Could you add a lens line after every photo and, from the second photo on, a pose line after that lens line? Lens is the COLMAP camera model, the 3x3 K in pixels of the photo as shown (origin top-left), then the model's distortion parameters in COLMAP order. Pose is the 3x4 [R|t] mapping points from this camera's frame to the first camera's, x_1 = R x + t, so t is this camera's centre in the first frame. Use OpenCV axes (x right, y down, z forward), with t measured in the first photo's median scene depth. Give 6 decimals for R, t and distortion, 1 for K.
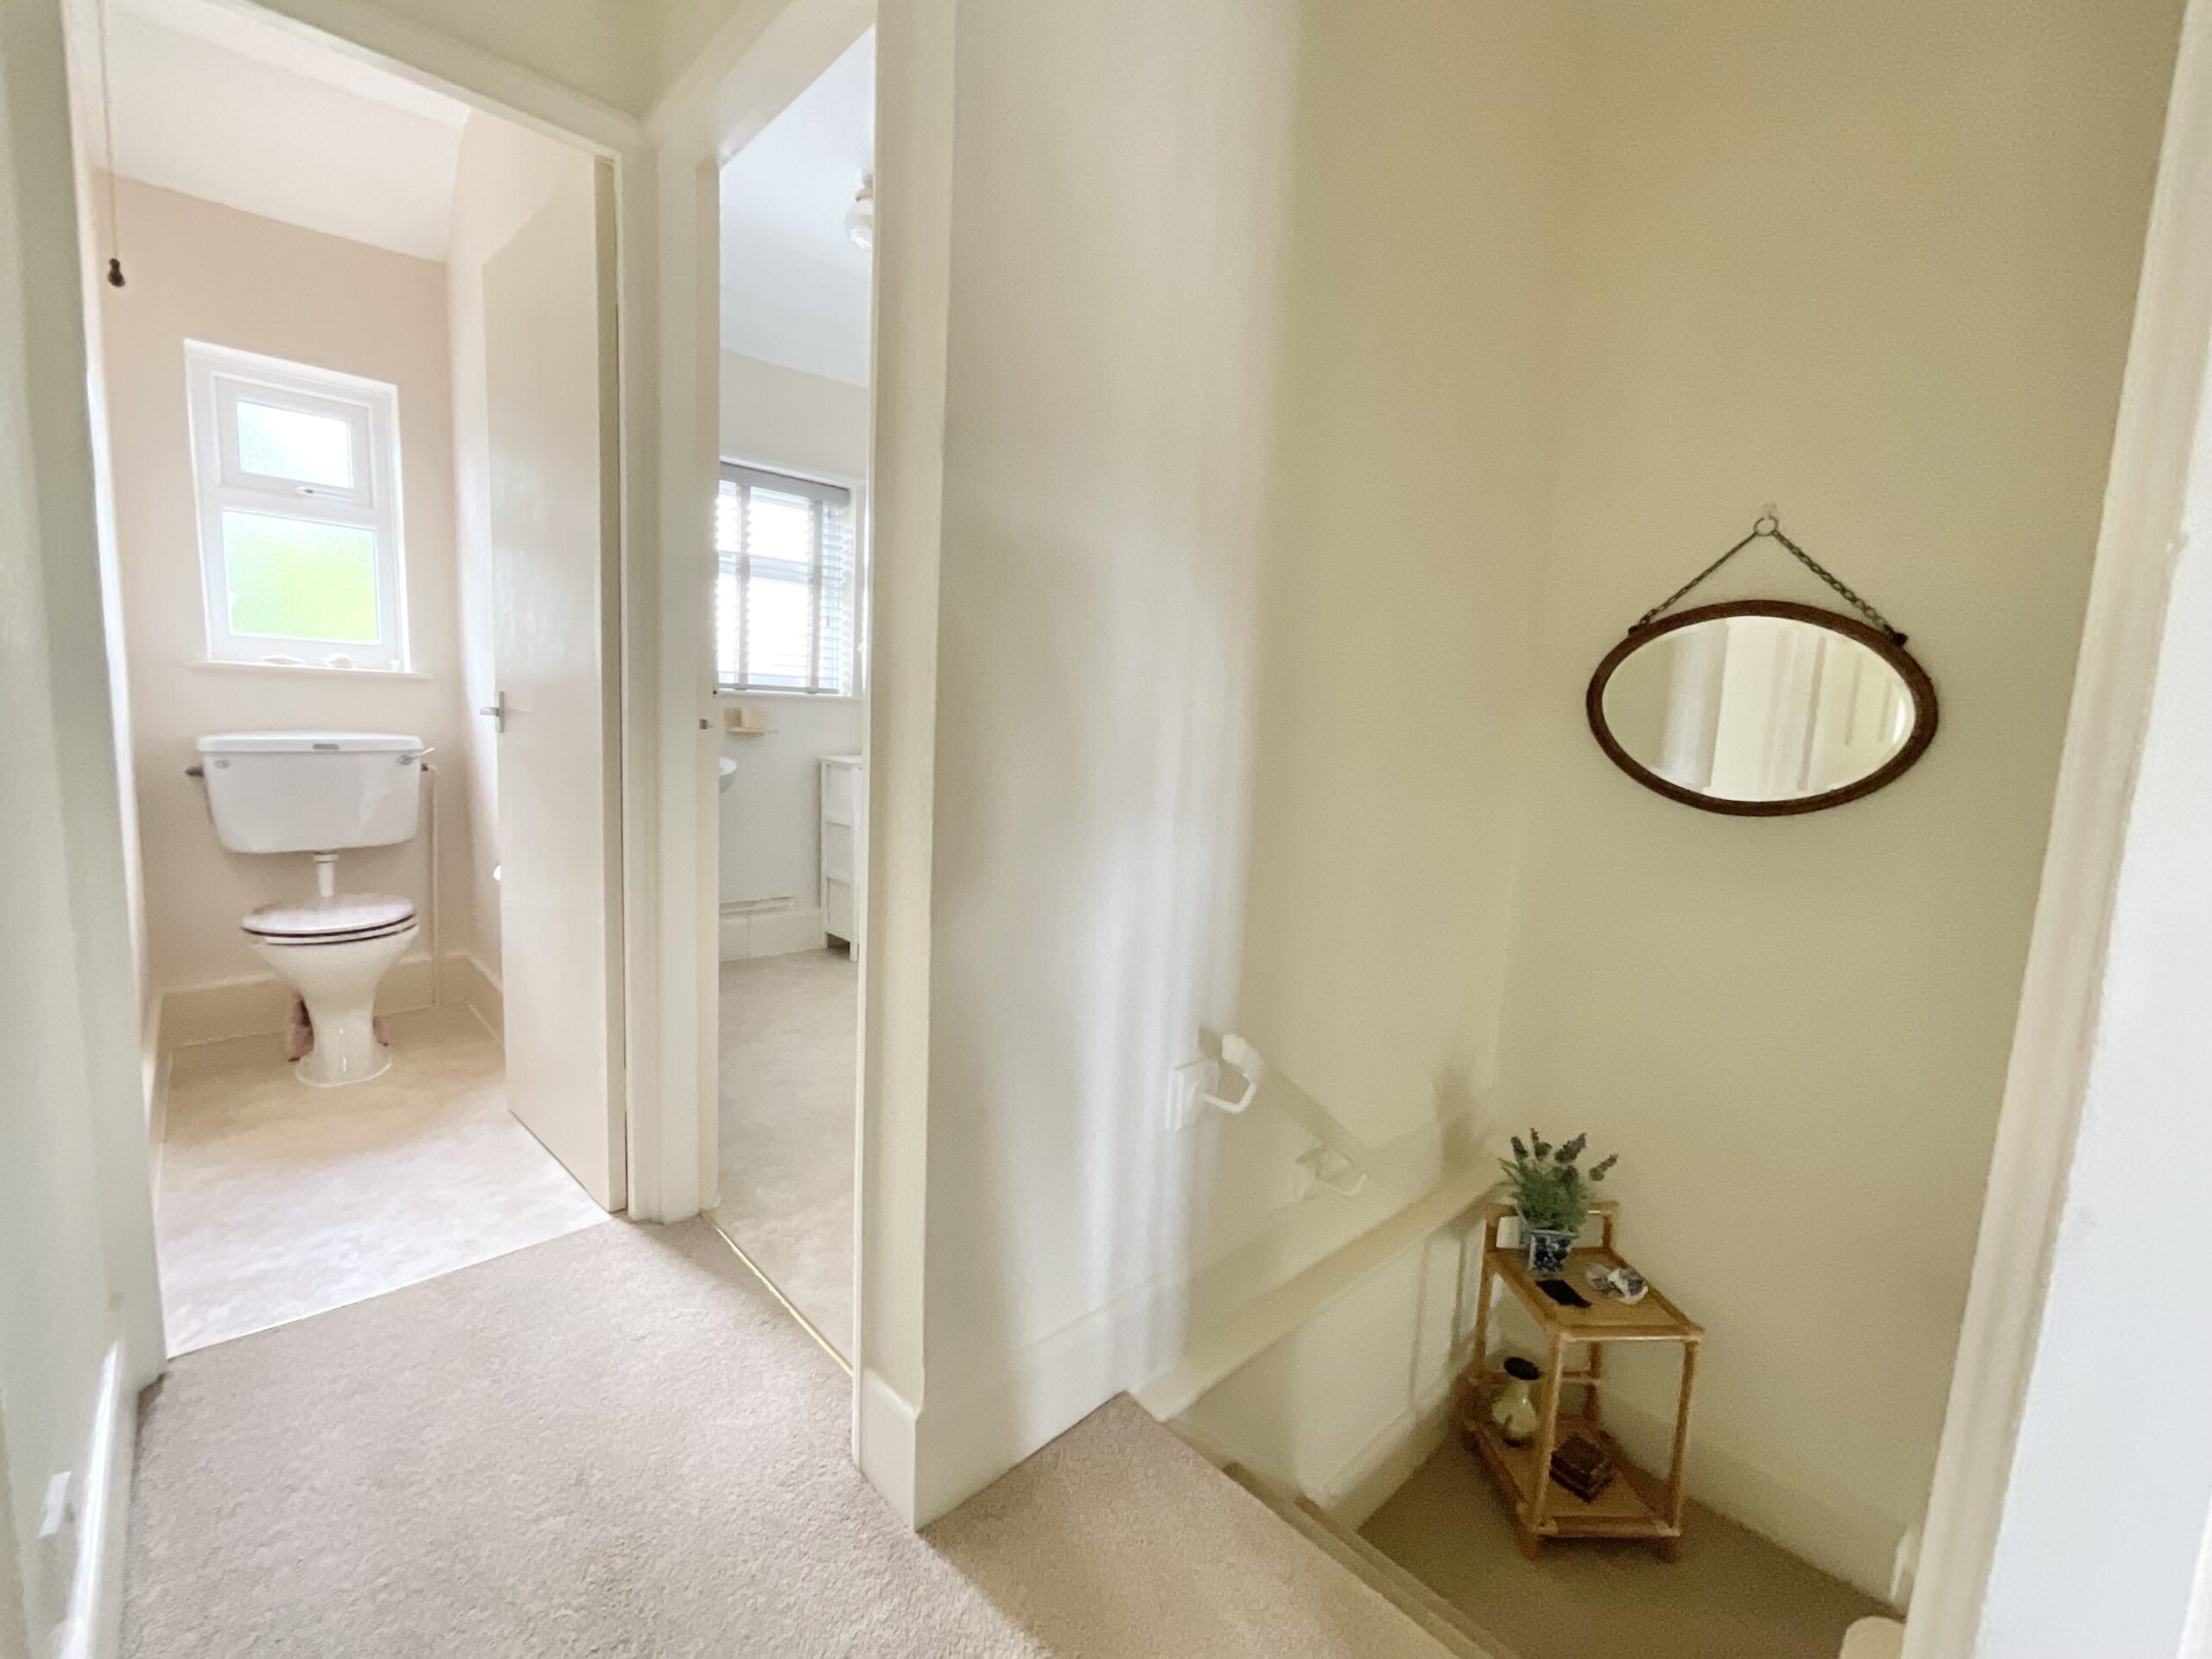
lens RADIAL K [[902.7, 0, 1081.5], [0, 902.7, 823.2], [0, 0, 1]] dist [0.002448, -0.001619]
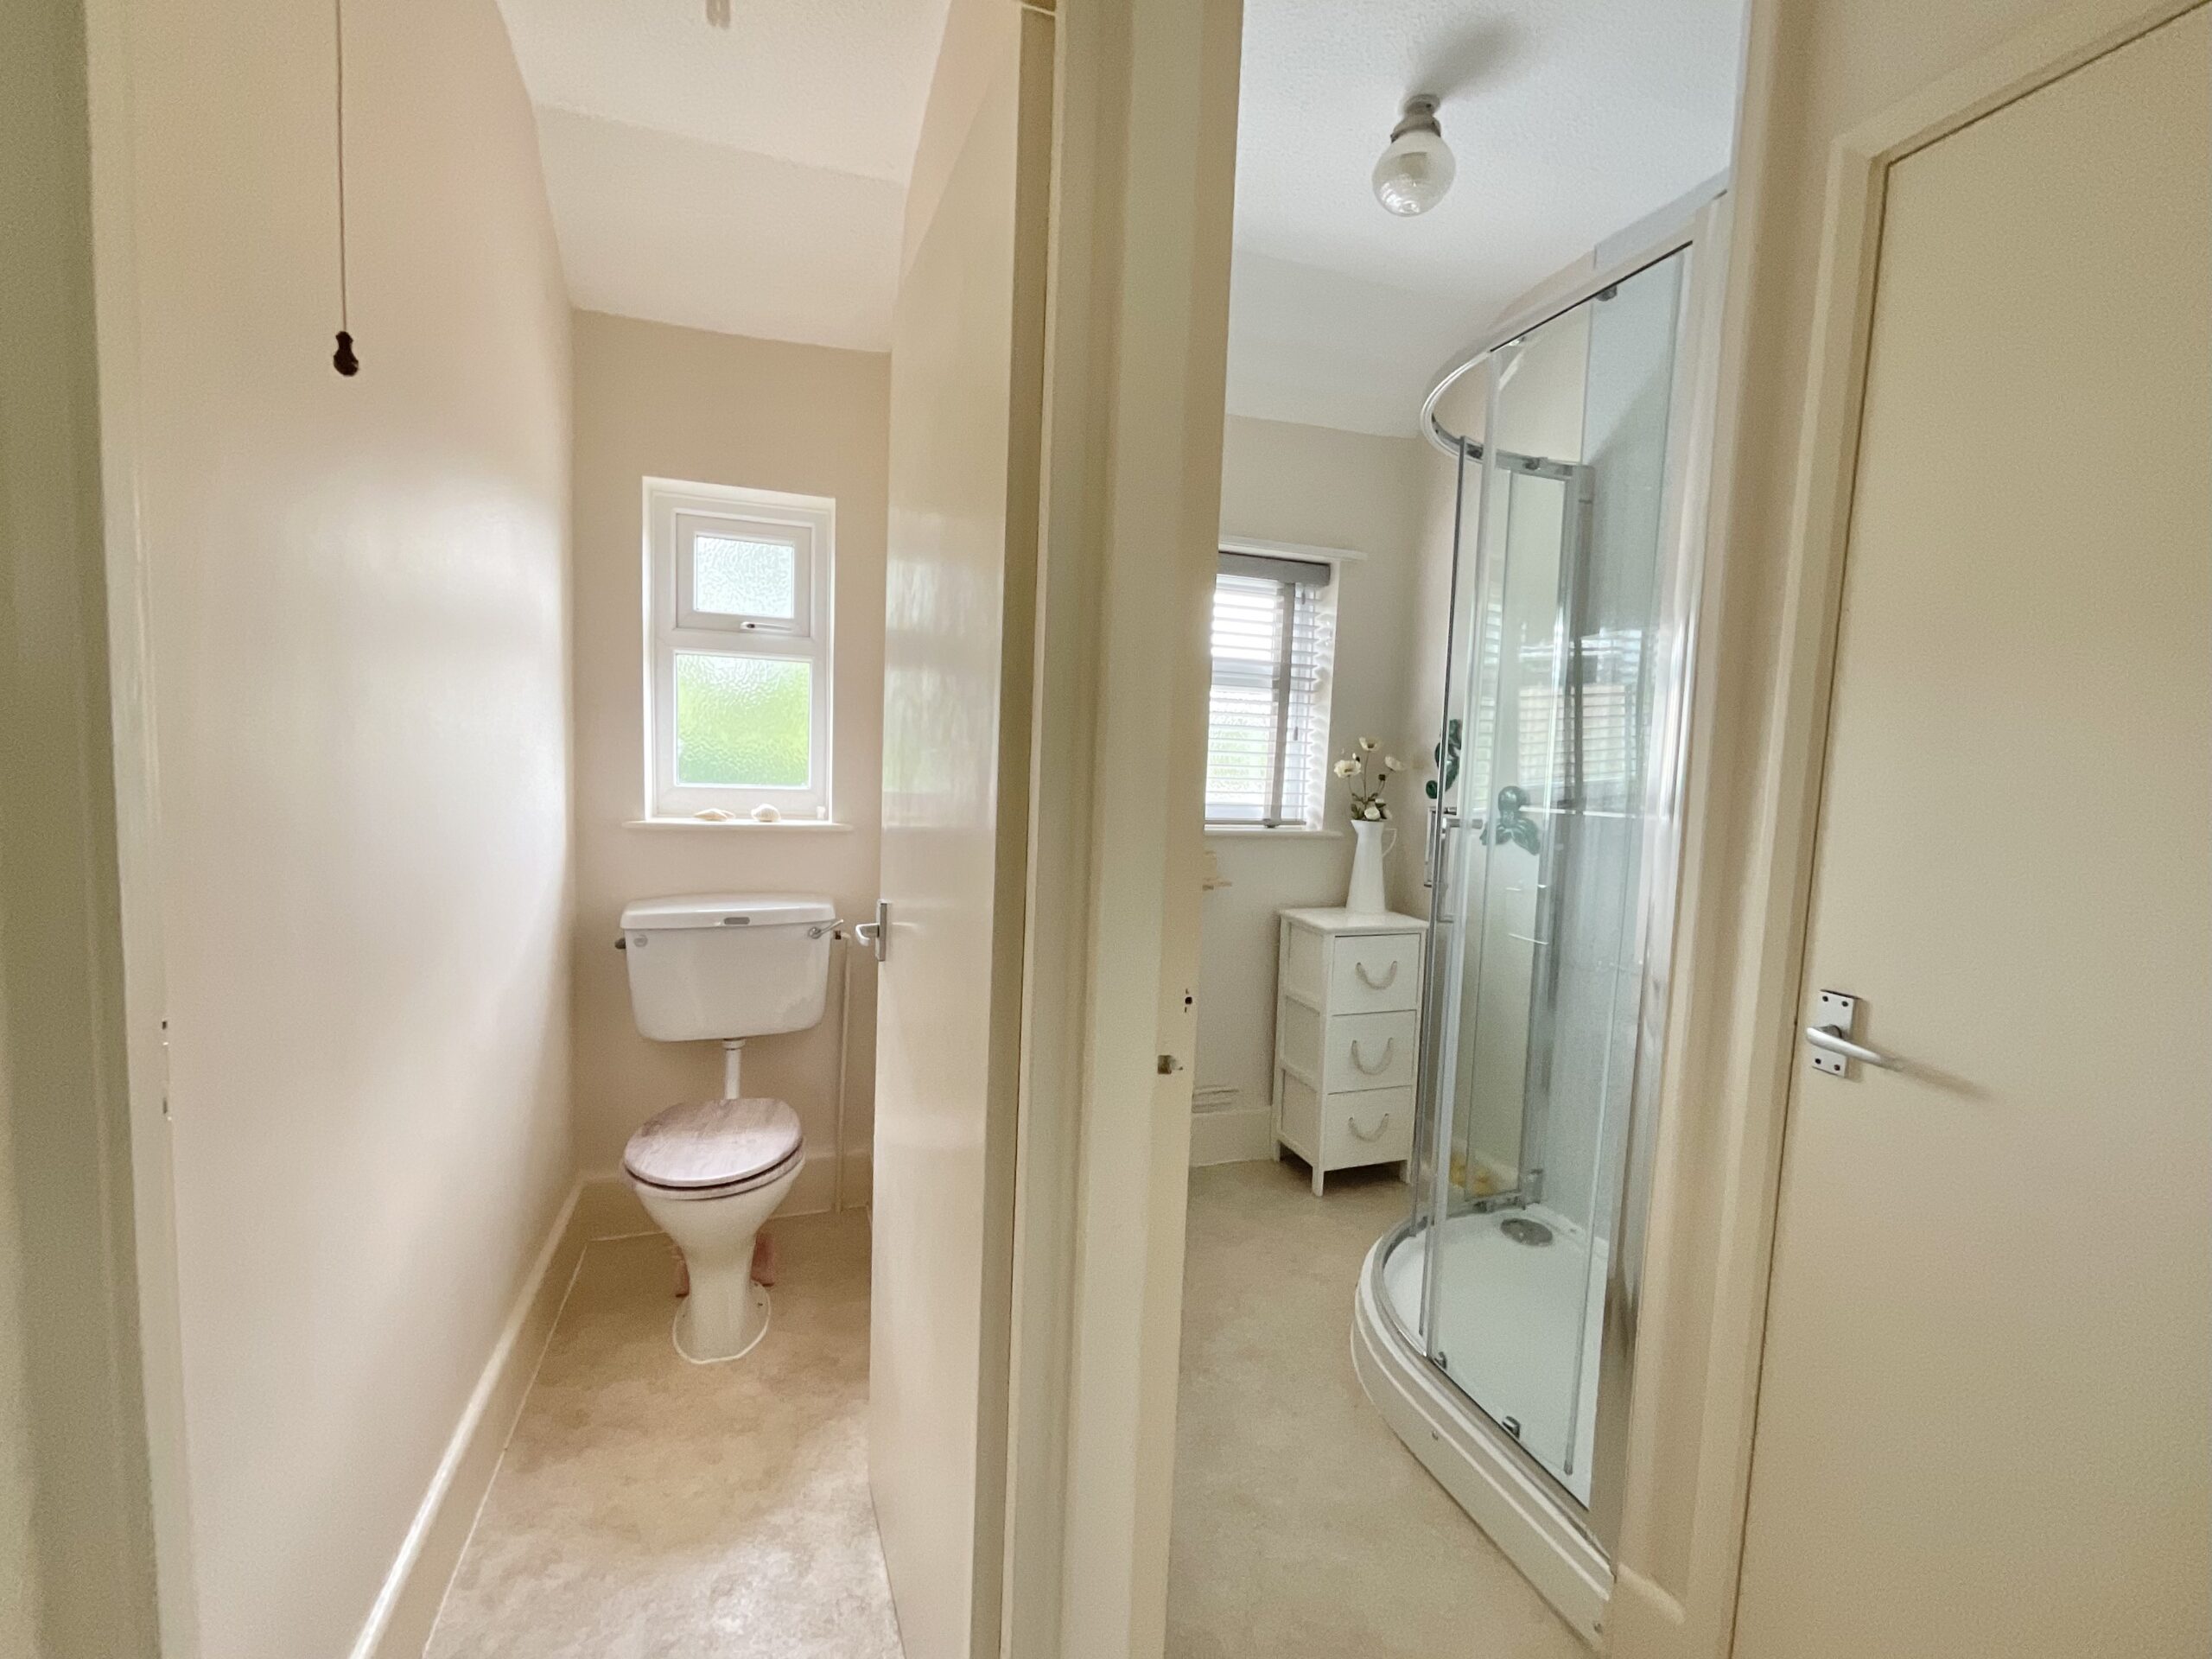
lens RADIAL K [[902.7, 0, 1119.4], [0, 902.7, 836.4], [0, 0, 1]] dist [0.002448, -0.001619]
pose [[0.917188, 0.023808, -0.397742, -0.112443], [-0.044929, 0.998027, -0.043865, -0.098388], [0.395913, 0.058102, 0.916448, 0.242238]]
